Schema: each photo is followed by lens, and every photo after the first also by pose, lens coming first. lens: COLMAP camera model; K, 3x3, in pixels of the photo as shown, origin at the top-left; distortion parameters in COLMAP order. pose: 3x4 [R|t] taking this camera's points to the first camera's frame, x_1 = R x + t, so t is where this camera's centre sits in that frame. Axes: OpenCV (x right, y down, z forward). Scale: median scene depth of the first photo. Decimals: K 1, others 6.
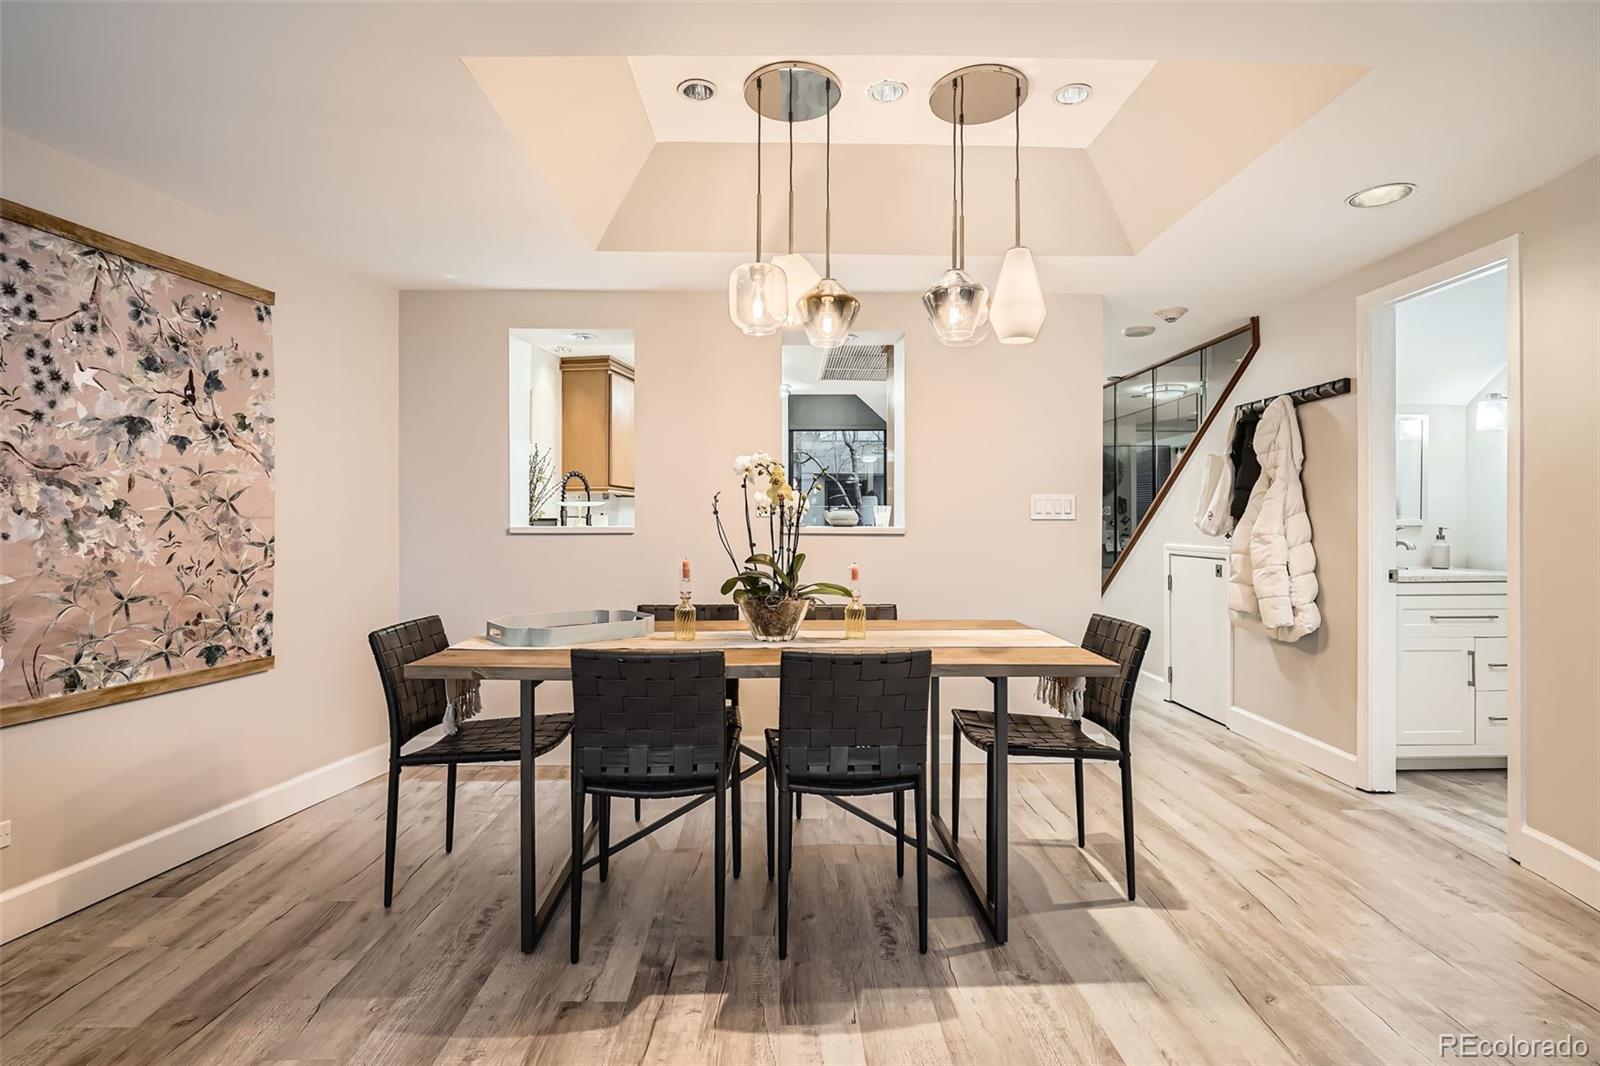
lens RADIAL K [[778.9, 0, 794.4], [0, 778.9, 524.0], [0, 0, 1]] dist [-0.001923, -0.000300]
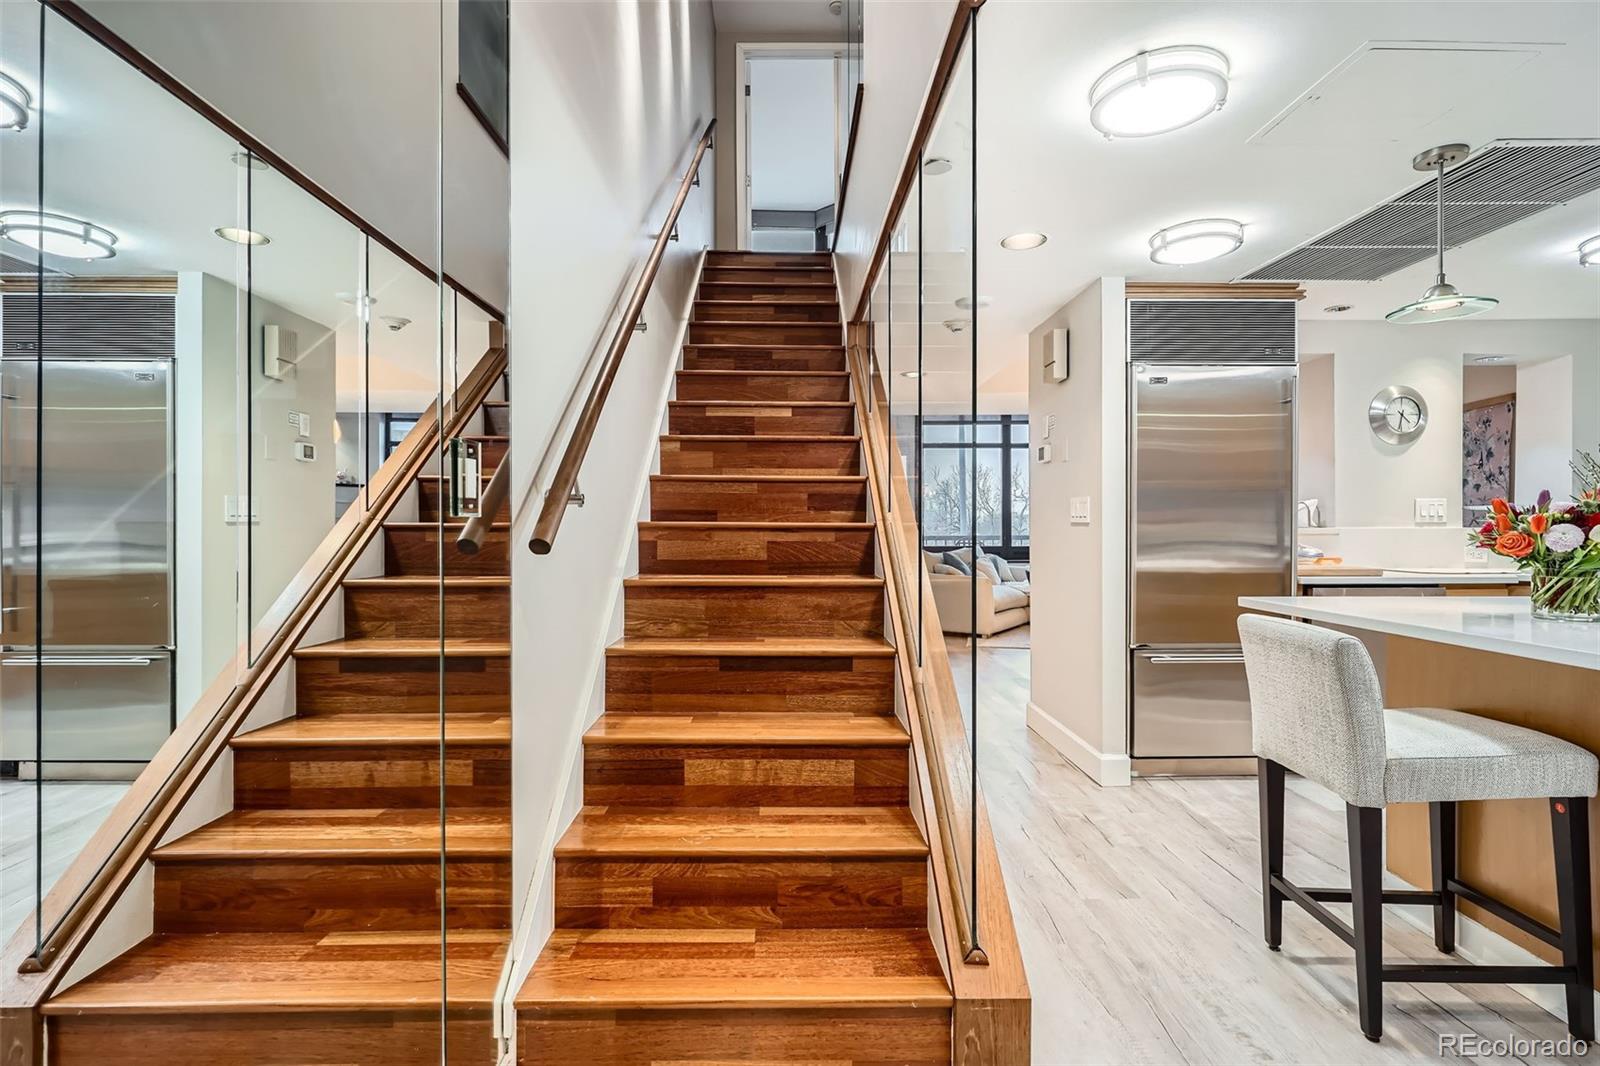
lens RADIAL K [[766.4, 0, 798.5], [0, 766.4, 534.7], [0, 0, 1]] dist [-0.001515, -0.000948]
pose [[-0.999970, -0.000249, -0.007694, 1.088332], [-0.000345, 0.999921, 0.012530, -0.000372], [0.007691, 0.012532, -0.999892, 3.112683]]
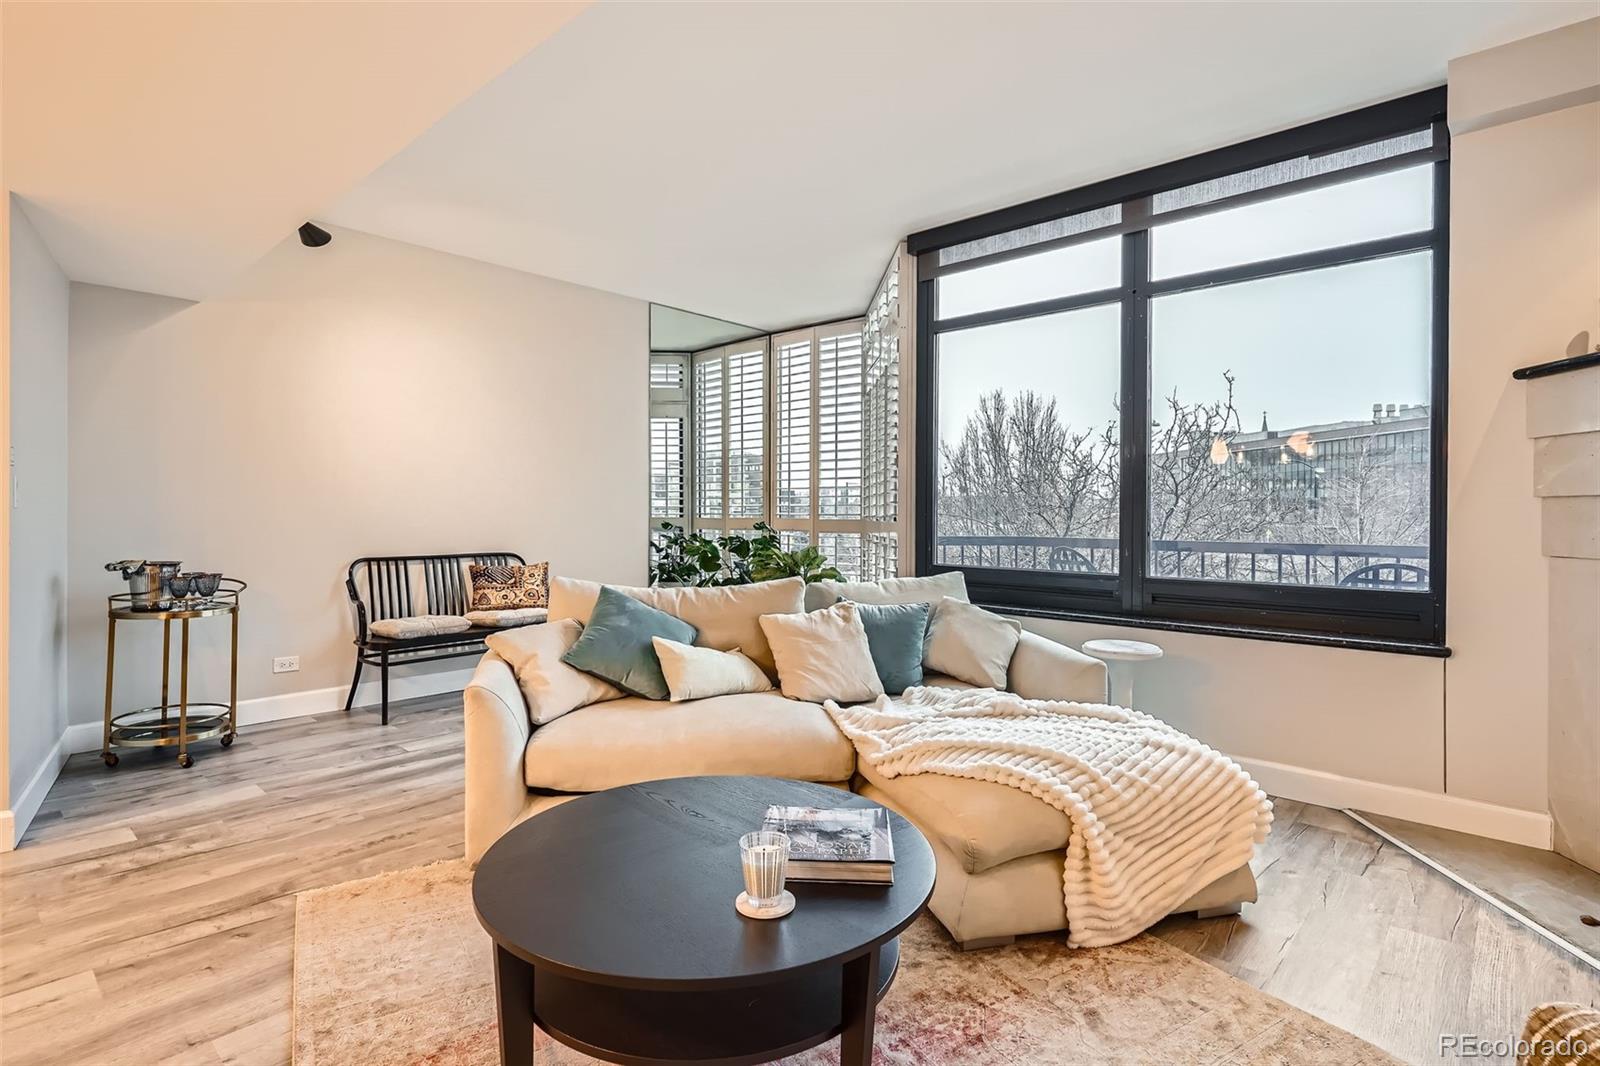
lens RADIAL K [[799.8, 0, 800.7], [0, 799.8, 516.9], [0, 0, 1]] dist [-0.000309, 0.000027]
pose [[-0.725044, -0.010358, 0.688624, -0.624771], [-0.006179, 0.999944, 0.008536, -0.008582], [-0.688675, 0.001934, -0.725068, 0.579805]]
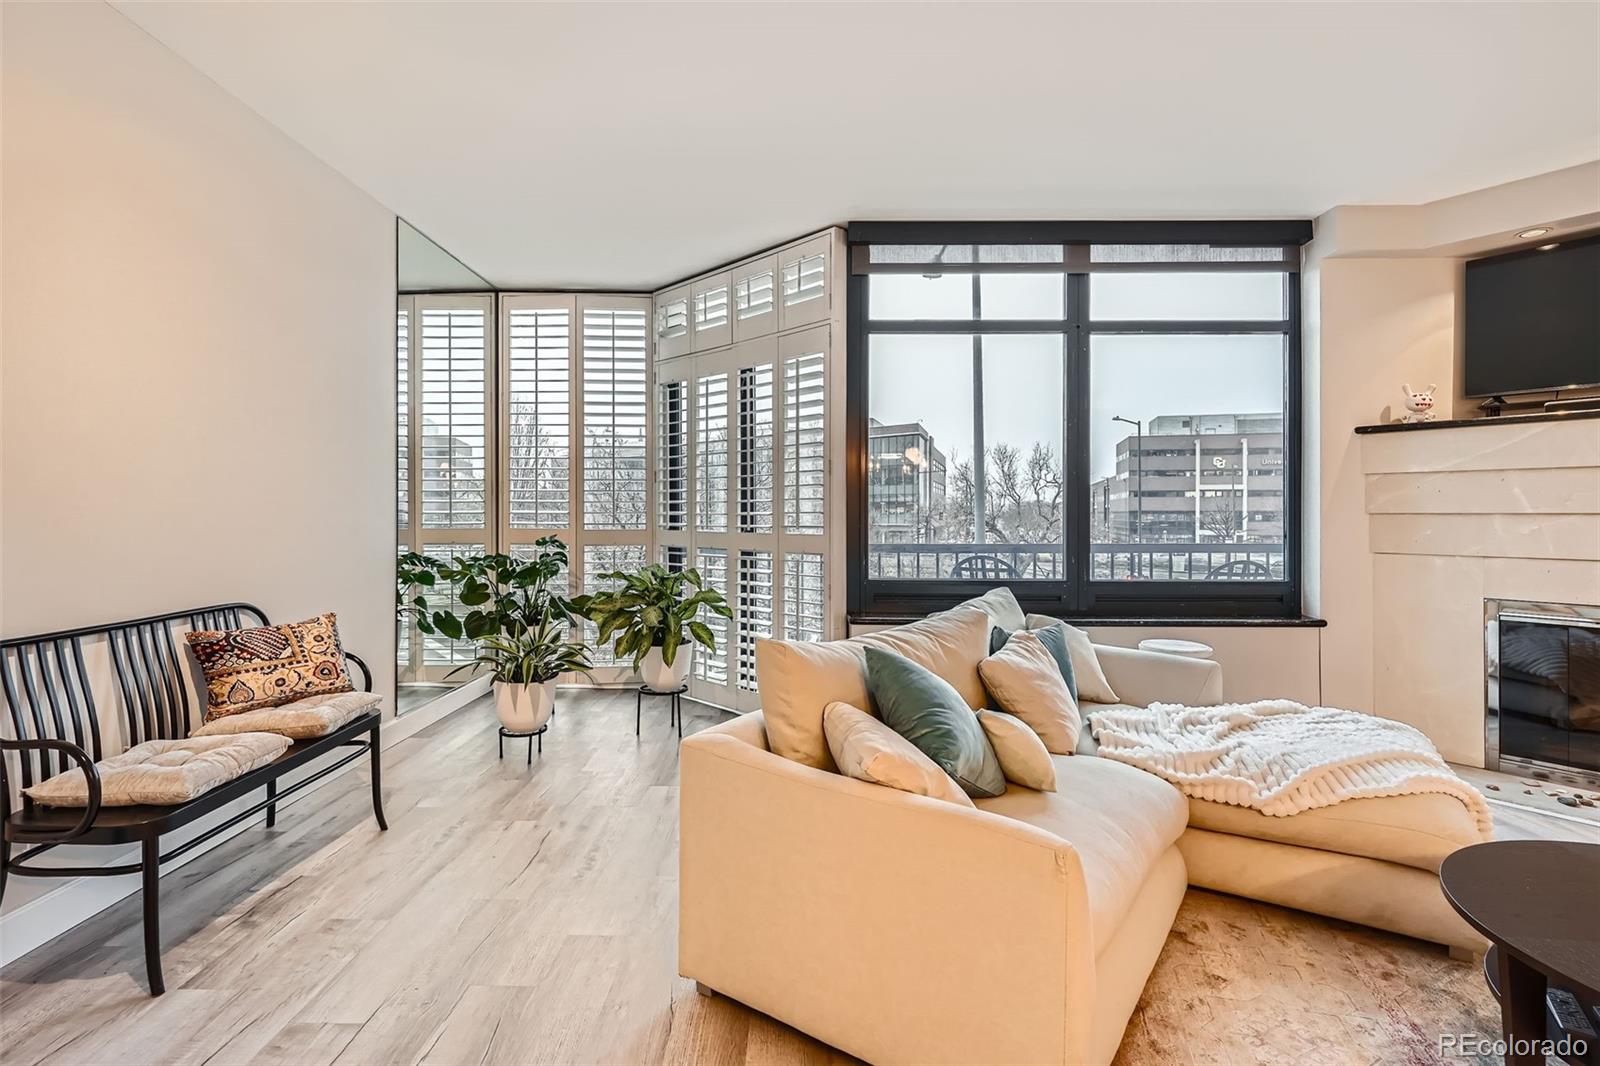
lens RADIAL K [[772.9, 0, 790.1], [0, 772.9, 515.4], [0, 0, 1]] dist [-0.000854, -0.000445]
pose [[-0.999560, -0.004187, 0.029355, 0.510043], [-0.004079, 0.999985, 0.003739, -0.028944], [-0.029370, 0.003617, -0.999562, 0.704498]]
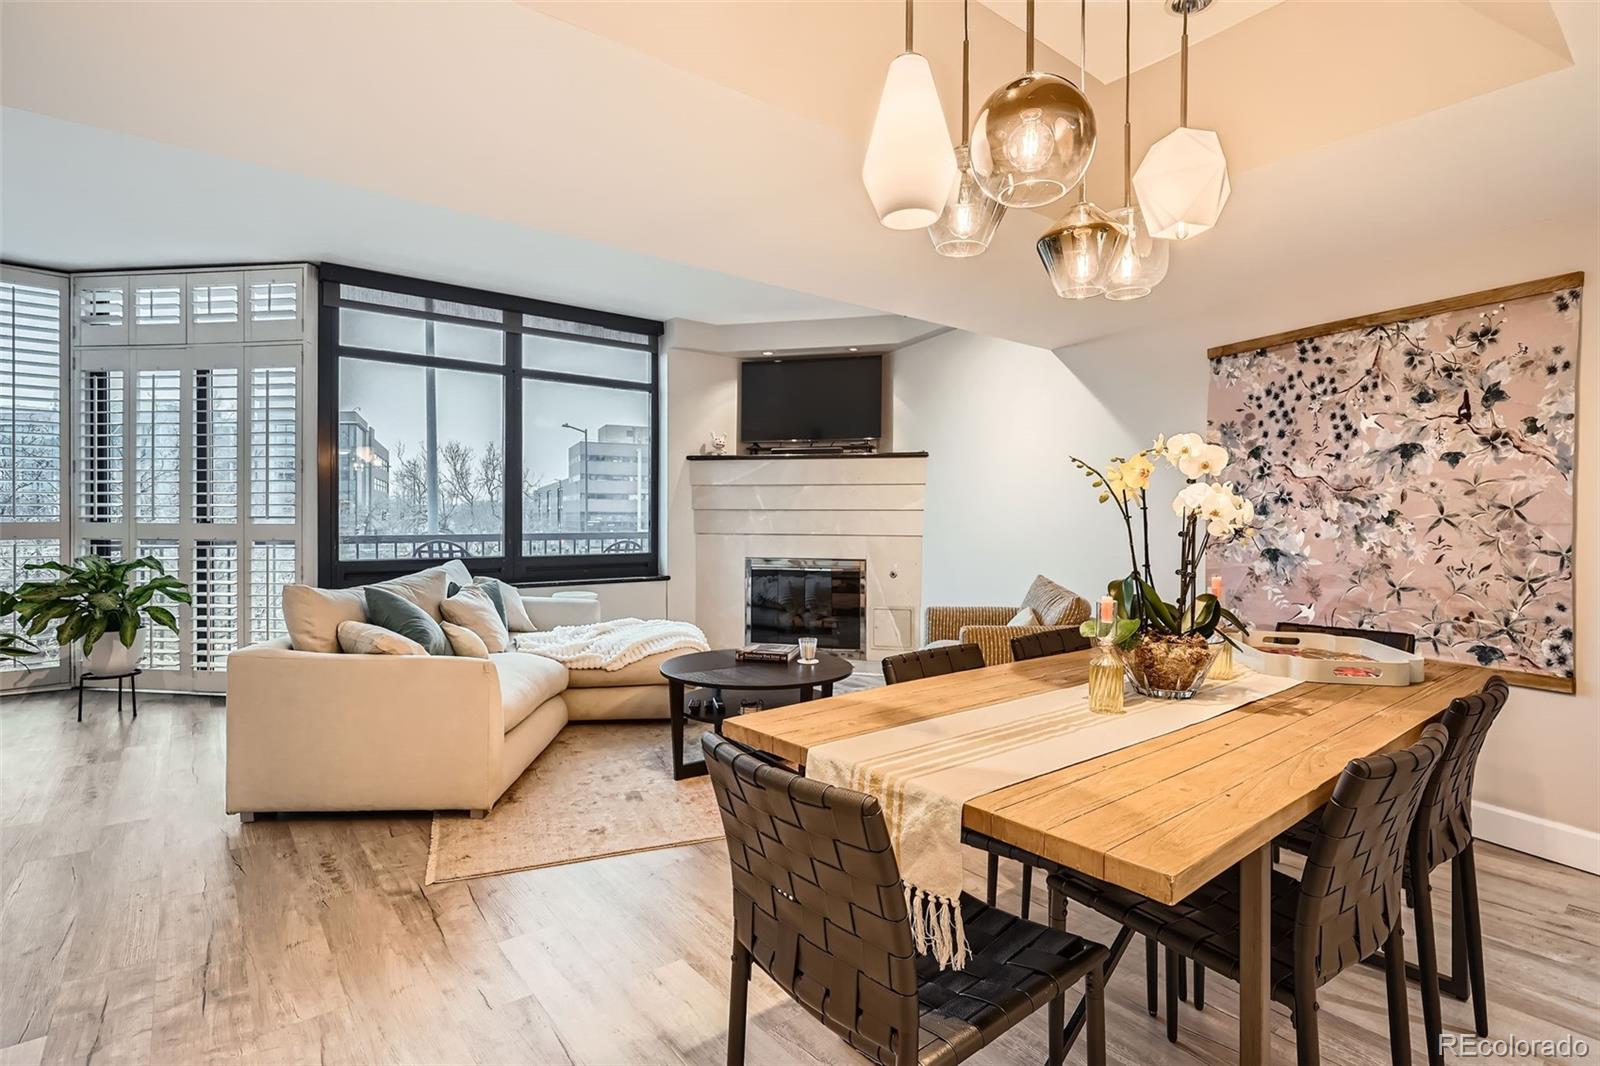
lens RADIAL K [[775.7, 0, 794.2], [0, 775.7, 526.3], [0, 0, 1]] dist [-0.001298, -0.000817]
pose [[-0.795050, 0.000564, -0.606544, 0.667668], [-0.008682, 0.999887, 0.012310, -0.010701], [0.606482, 0.015053, -0.794955, 1.335819]]
